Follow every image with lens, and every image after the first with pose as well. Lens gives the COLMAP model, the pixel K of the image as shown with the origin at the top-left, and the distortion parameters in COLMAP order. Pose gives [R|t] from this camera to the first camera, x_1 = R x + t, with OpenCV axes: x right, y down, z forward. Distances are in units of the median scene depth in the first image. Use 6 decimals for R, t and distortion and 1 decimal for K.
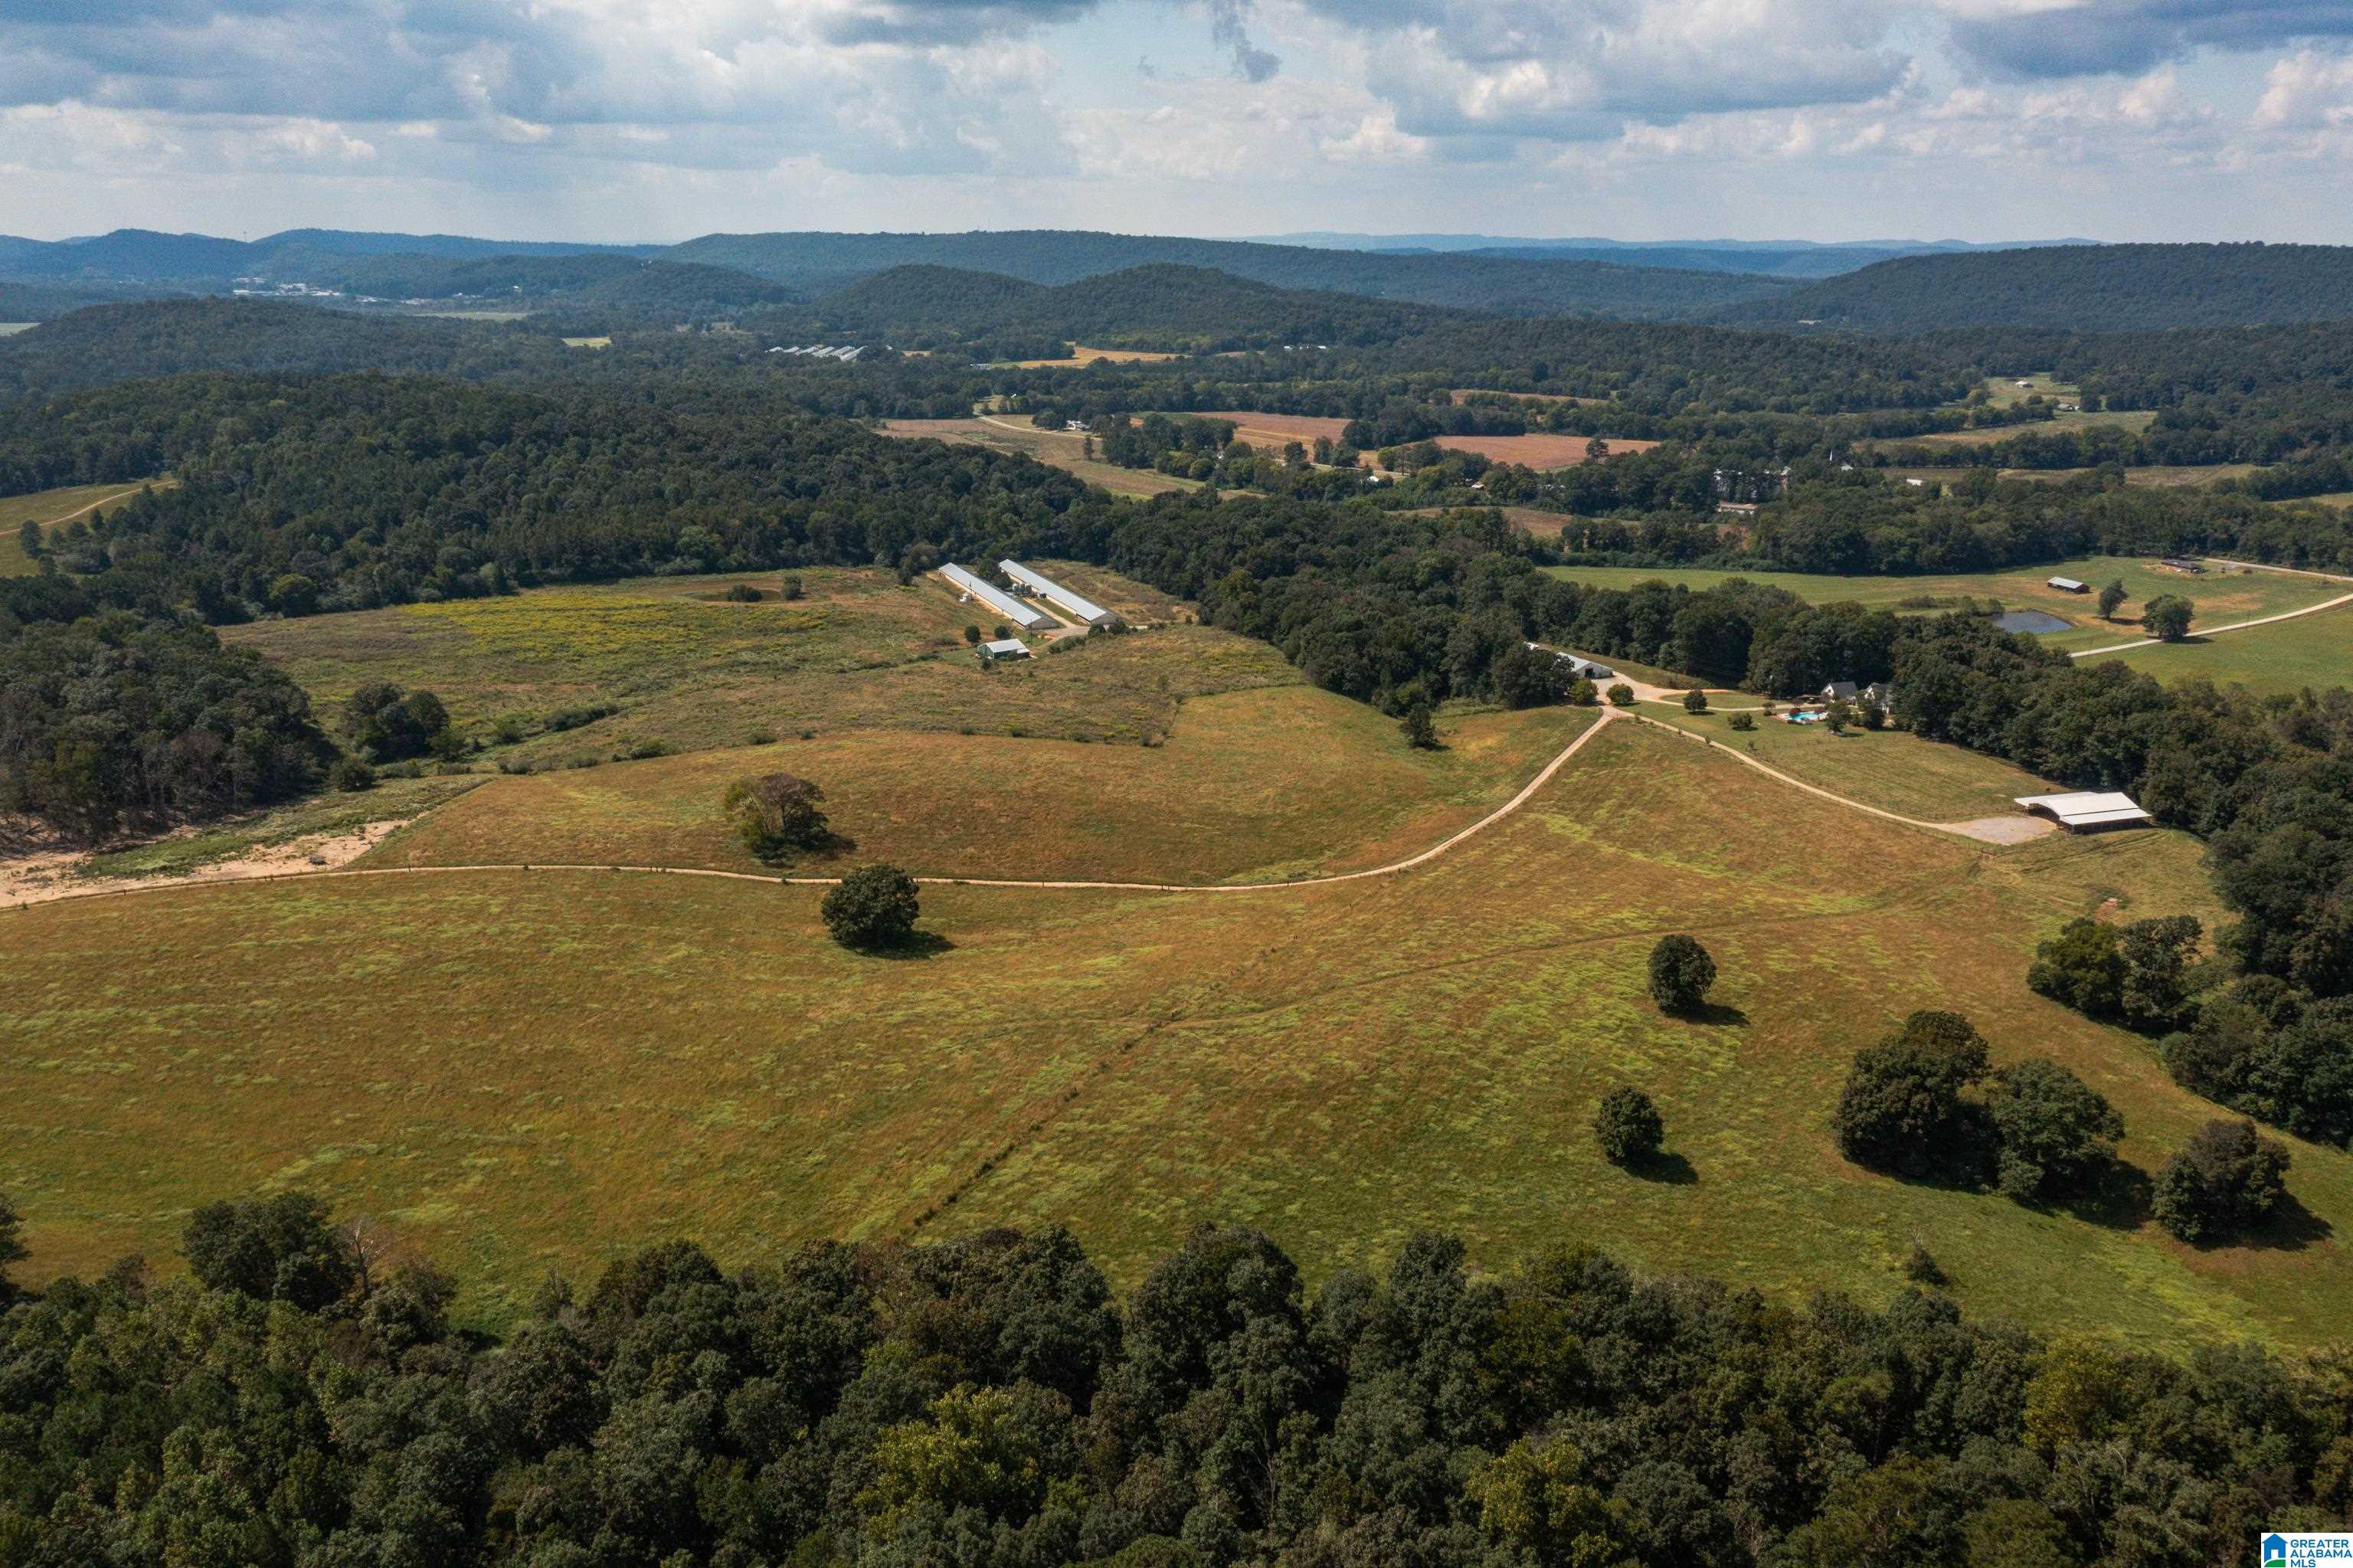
lens RADIAL K [[1847.1, 0, 1185.9], [0, 1847.1, 814.0], [0, 0, 1]] dist [-0.017448, -0.000043]
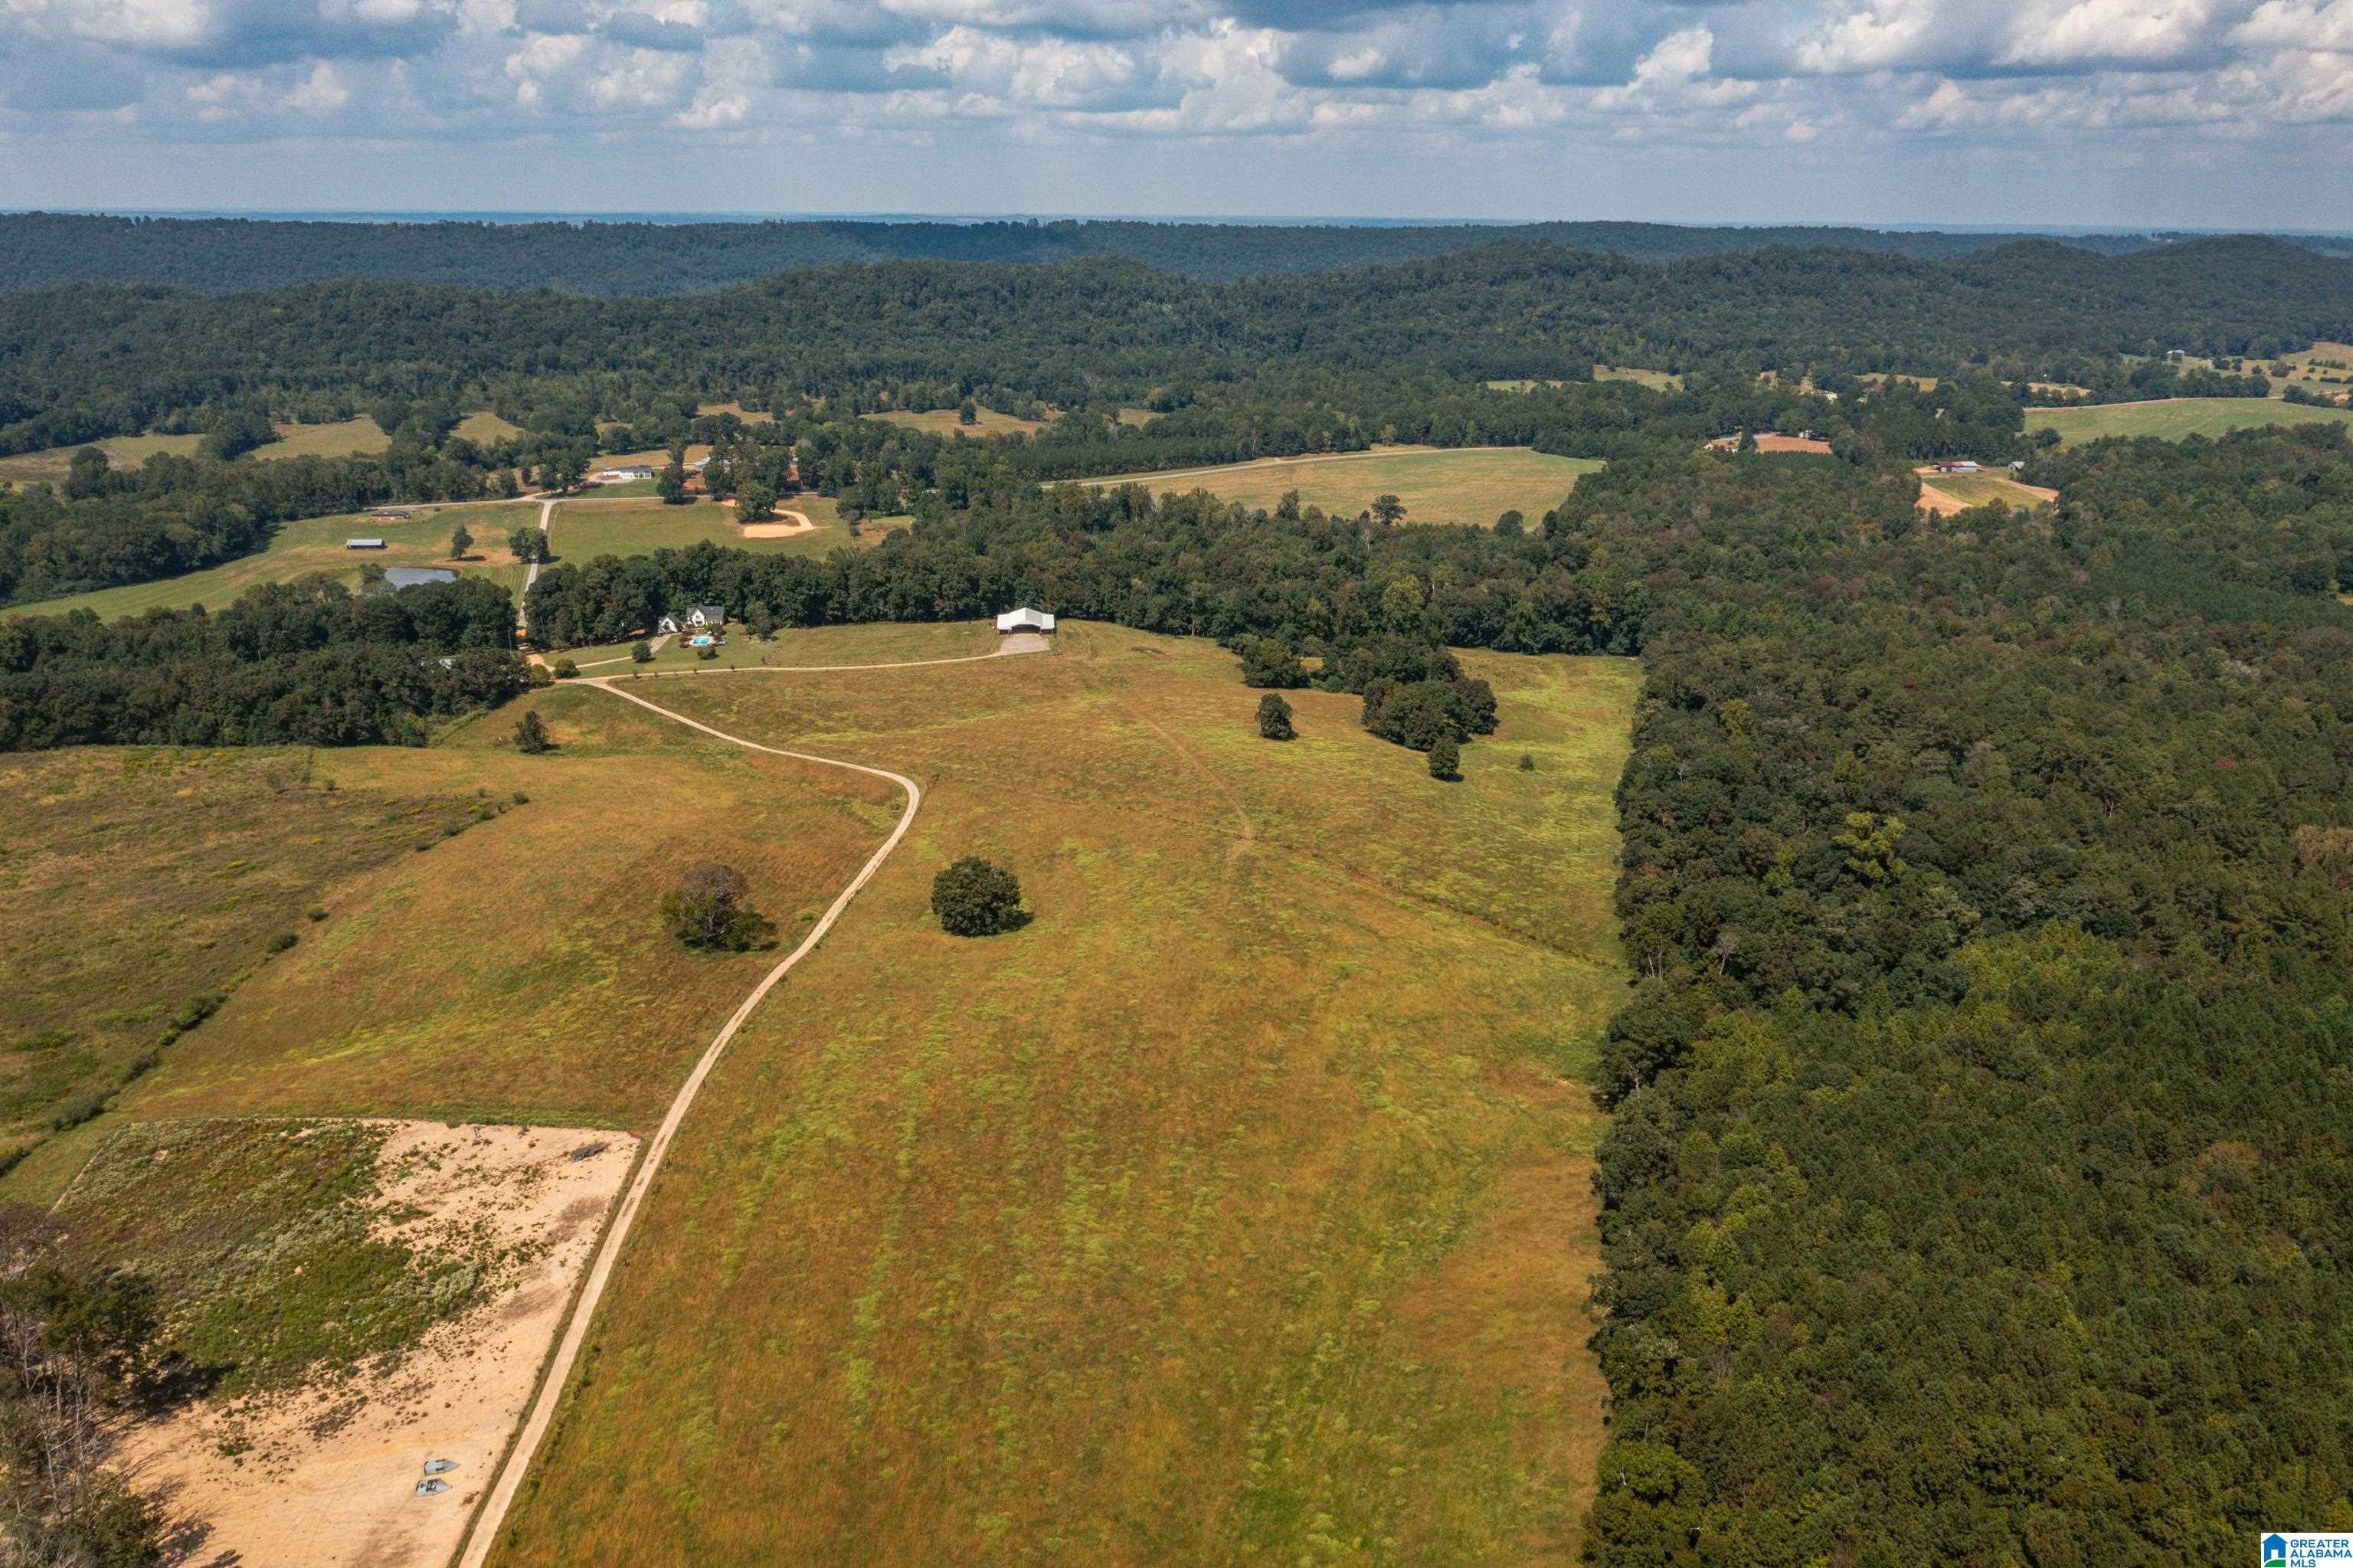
lens RADIAL K [[1857.6, 0, 1176.5], [0, 1857.6, 784.0], [0, 0, 1]] dist [-0.009780, -0.003563]
pose [[0.204695, -0.285160, 0.936367, -0.685806], [0.281370, 0.933389, 0.222744, -0.129160], [-0.937513, 0.217871, 0.271296, 0.321594]]
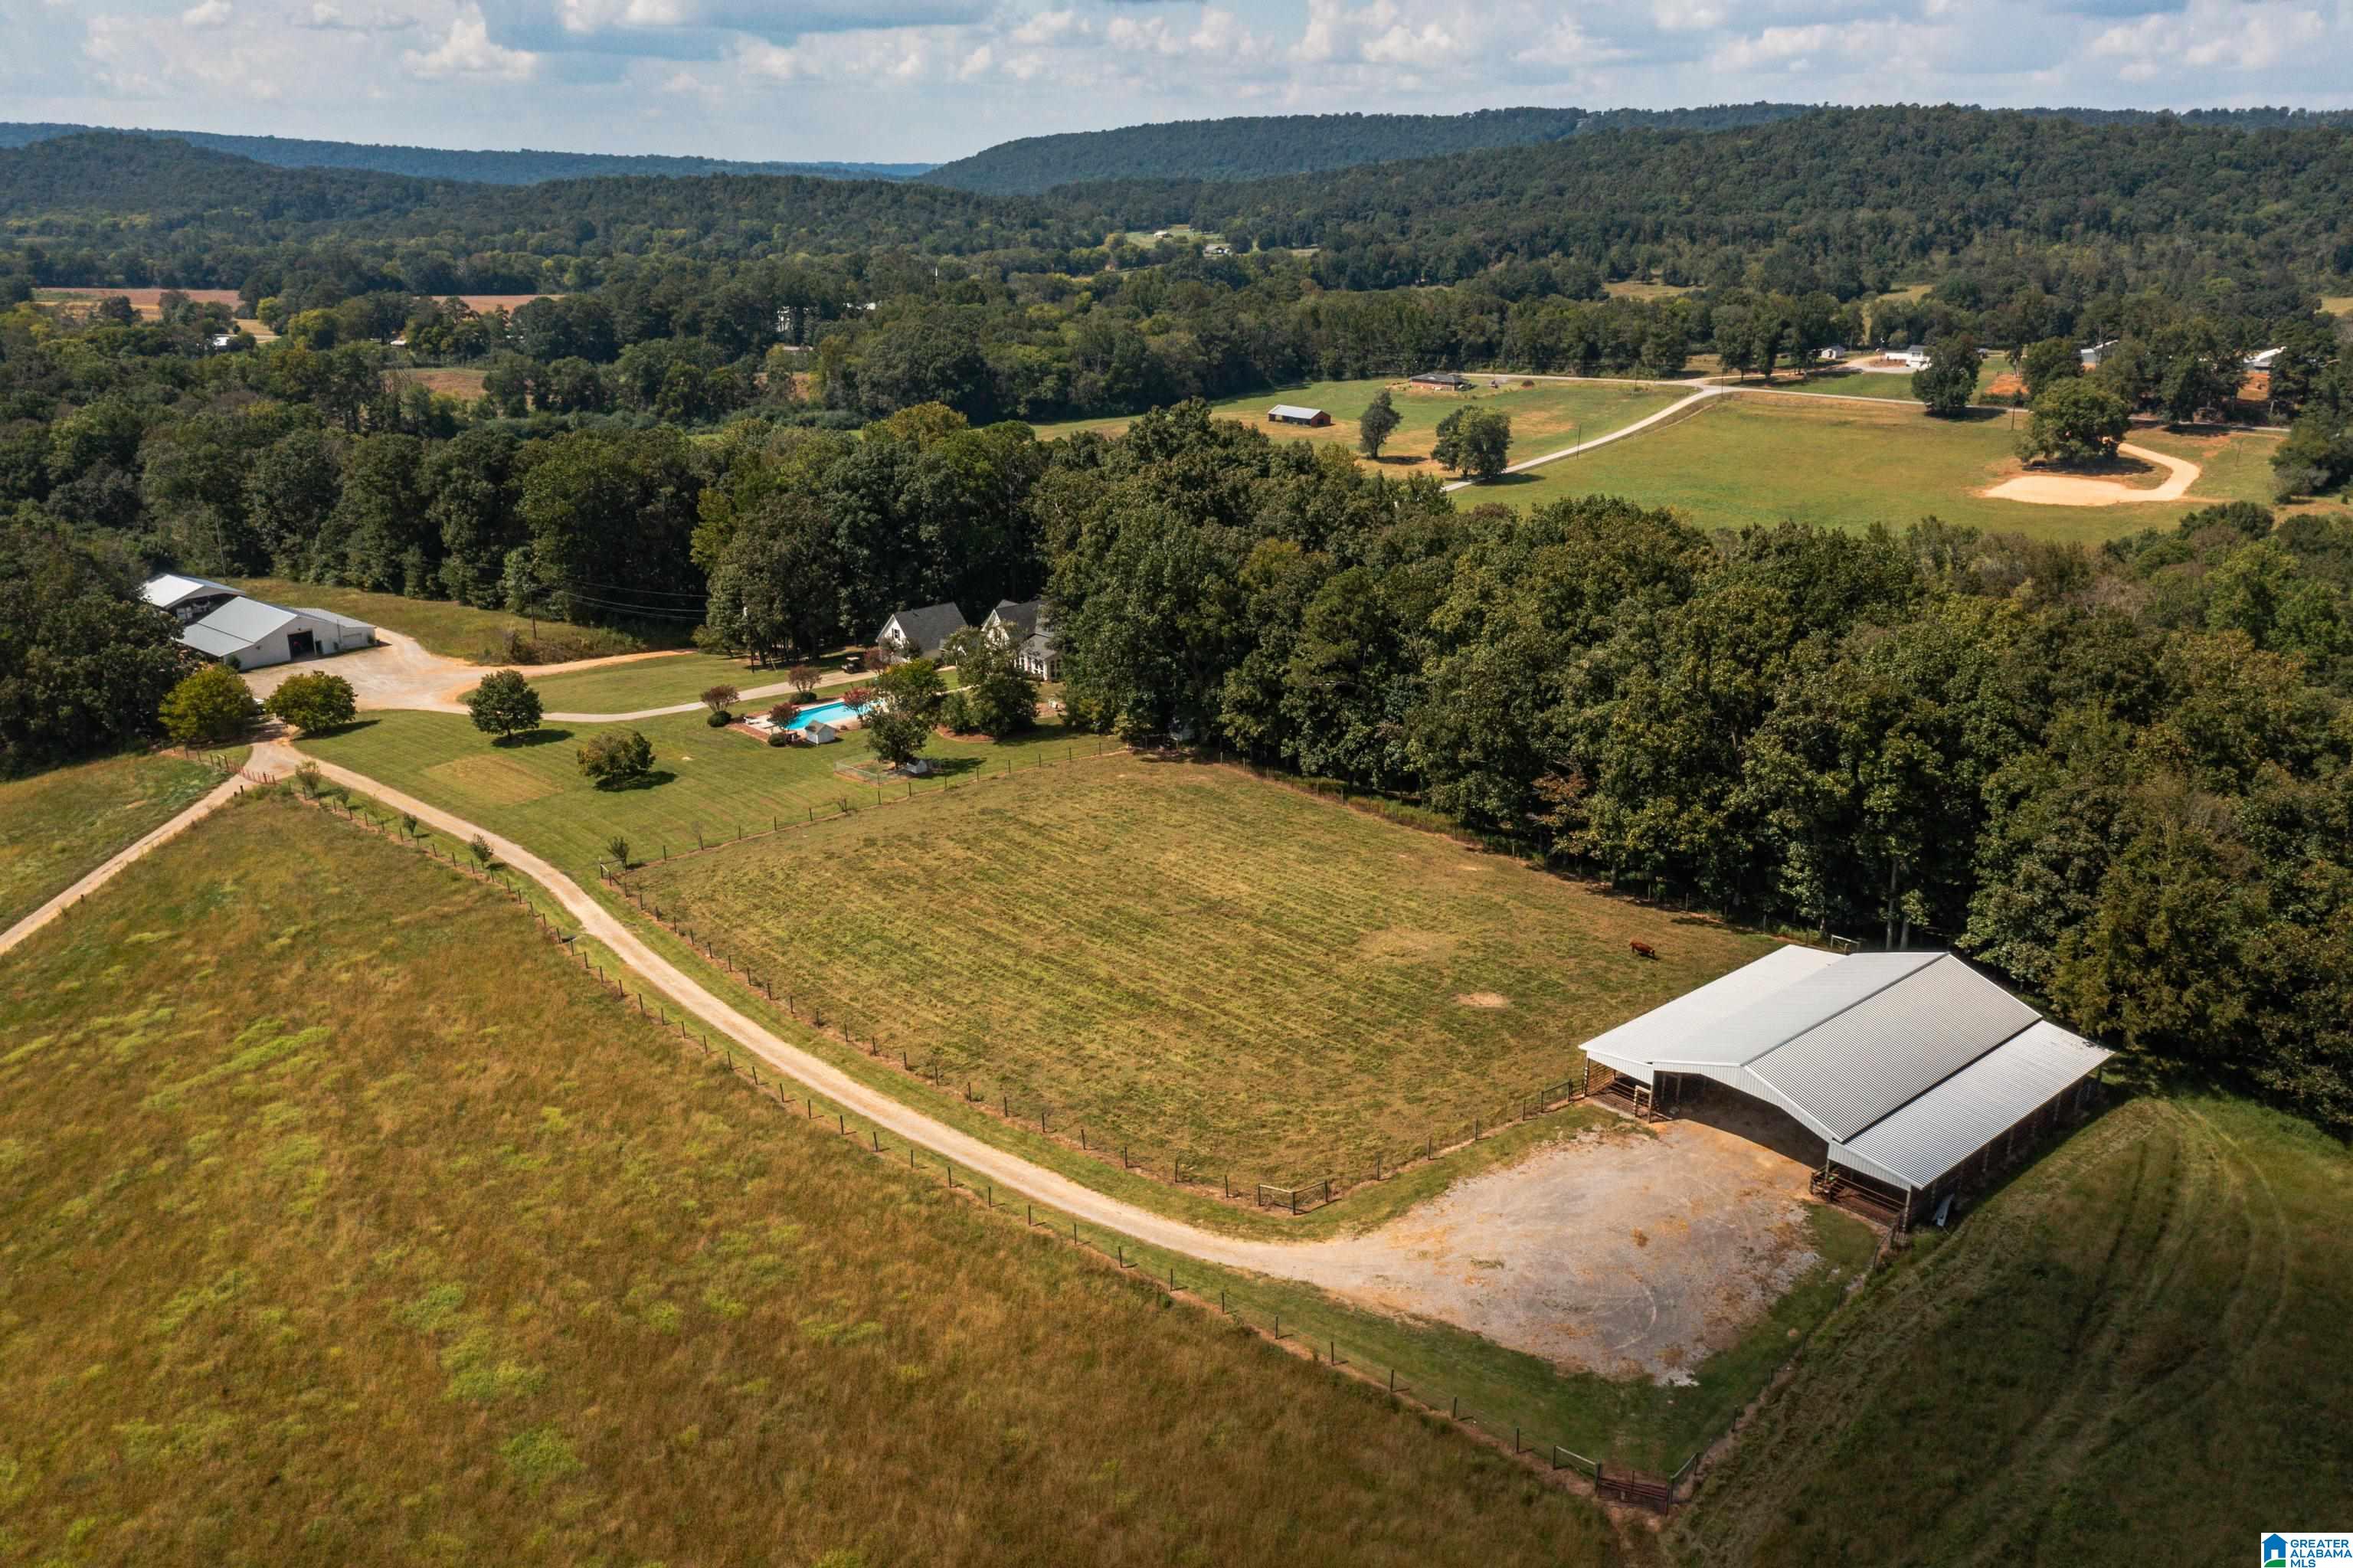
lens RADIAL K [[1857.6, 0, 1176.5], [0, 1857.6, 784.0], [0, 0, 1]] dist [-0.009780, -0.003563]
pose [[0.906924, -0.131579, 0.400219, 0.215778], [0.125084, 0.991238, 0.042438, -0.039689], [-0.402296, 0.011573, 0.915436, 0.553321]]
